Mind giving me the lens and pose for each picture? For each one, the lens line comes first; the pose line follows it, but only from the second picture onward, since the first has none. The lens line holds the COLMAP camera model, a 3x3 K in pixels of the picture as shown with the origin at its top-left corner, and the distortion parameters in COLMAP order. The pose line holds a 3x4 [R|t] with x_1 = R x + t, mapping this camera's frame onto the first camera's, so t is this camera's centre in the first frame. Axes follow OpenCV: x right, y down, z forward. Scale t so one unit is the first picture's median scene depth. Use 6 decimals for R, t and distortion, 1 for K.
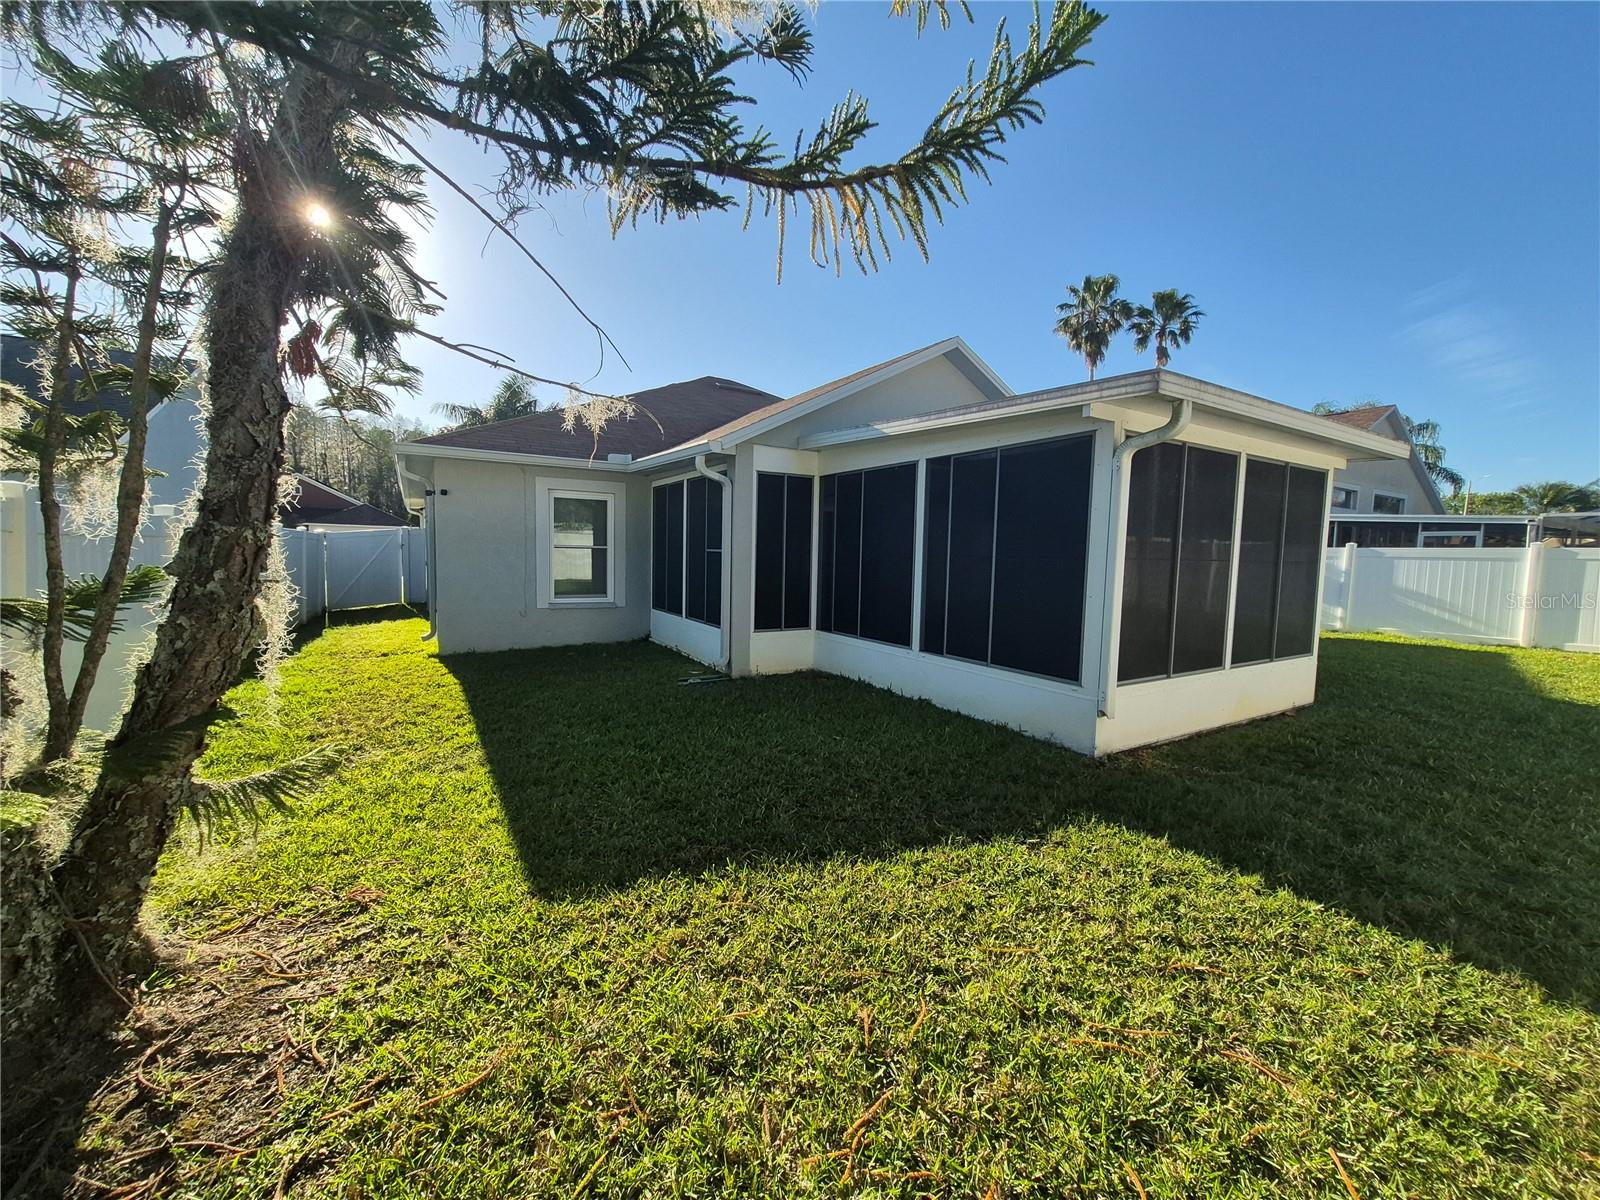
lens RADIAL K [[629.4, 0, 797.5], [0, 629.4, 596.7], [0, 0, 1]] dist [0.005233, -0.000795]
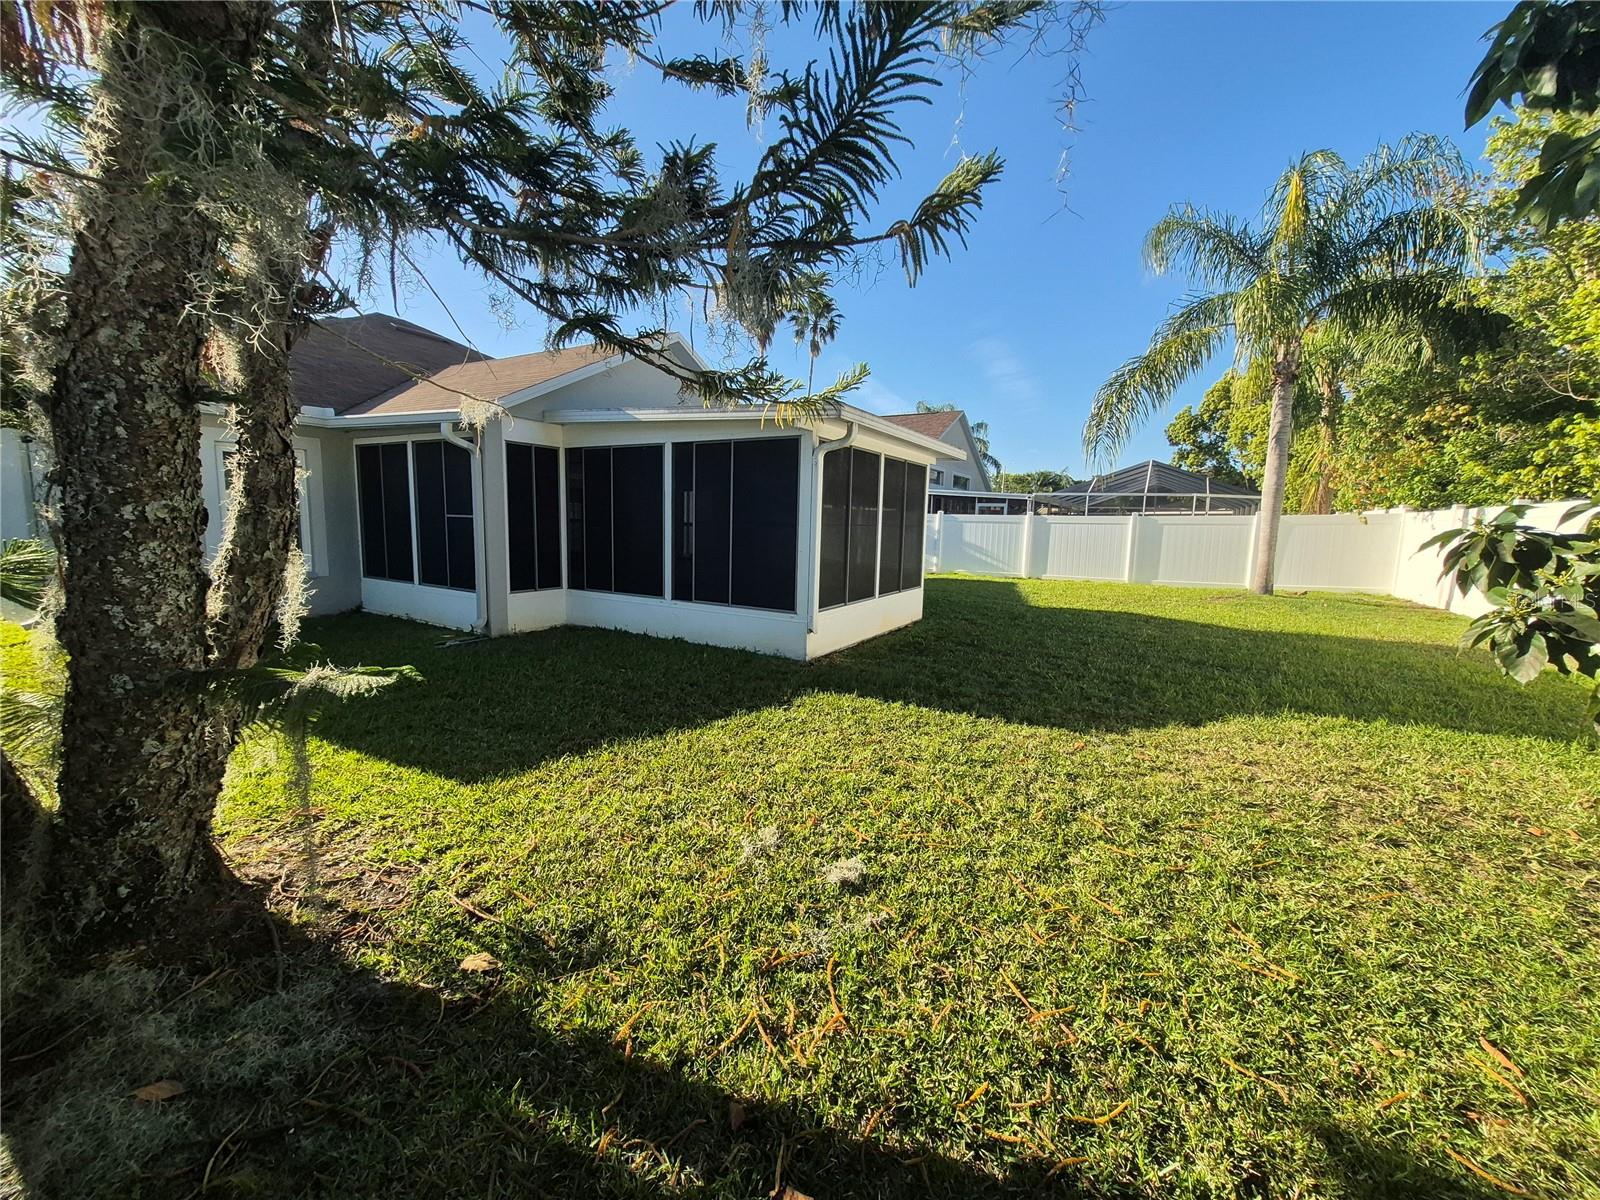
lens RADIAL K [[629.4, 0, 802.7], [0, 629.4, 597.7], [0, 0, 1]] dist [0.005233, -0.000795]
pose [[0.876066, -0.058138, 0.478674, -0.190840], [0.028482, 0.997211, 0.068990, 0.004735], [-0.481349, -0.046806, 0.875278, -0.227053]]
